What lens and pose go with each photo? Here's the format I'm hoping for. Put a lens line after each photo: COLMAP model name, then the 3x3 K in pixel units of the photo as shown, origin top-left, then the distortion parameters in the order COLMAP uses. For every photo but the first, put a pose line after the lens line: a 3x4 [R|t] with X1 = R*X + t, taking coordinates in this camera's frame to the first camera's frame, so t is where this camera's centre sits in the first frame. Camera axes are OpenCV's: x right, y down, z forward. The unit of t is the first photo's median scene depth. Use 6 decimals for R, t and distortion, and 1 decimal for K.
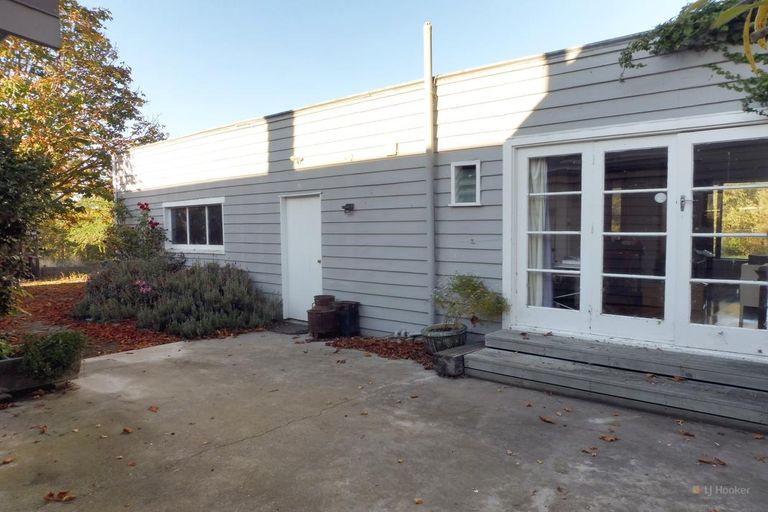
lens RADIAL K [[552.0, 0, 383.6], [0, 552.0, 253.8], [0, 0, 1]] dist [-0.041635, 0.000141]
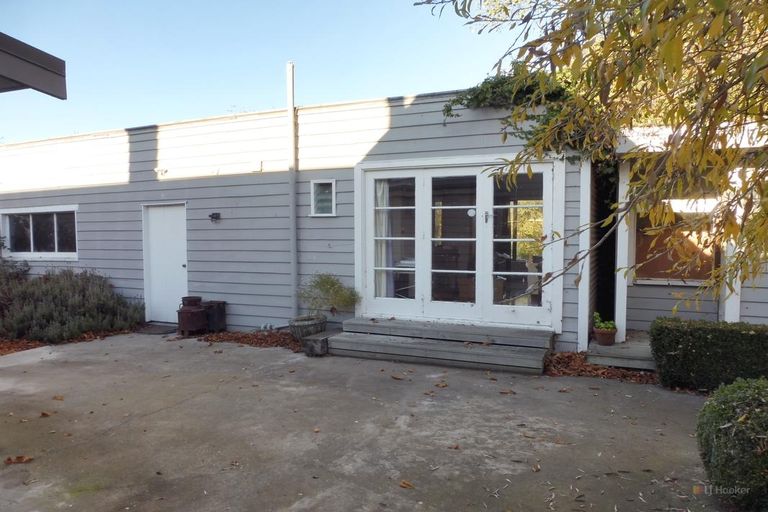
lens RADIAL K [[552.0, 0, 383.6], [0, 552.0, 253.8], [0, 0, 1]] dist [-0.041635, 0.000141]
pose [[0.951262, -0.008334, 0.308271, -0.104343], [0.013141, 0.999822, -0.013522, 0.013172], [-0.308104, 0.016914, 0.951202, -0.196574]]
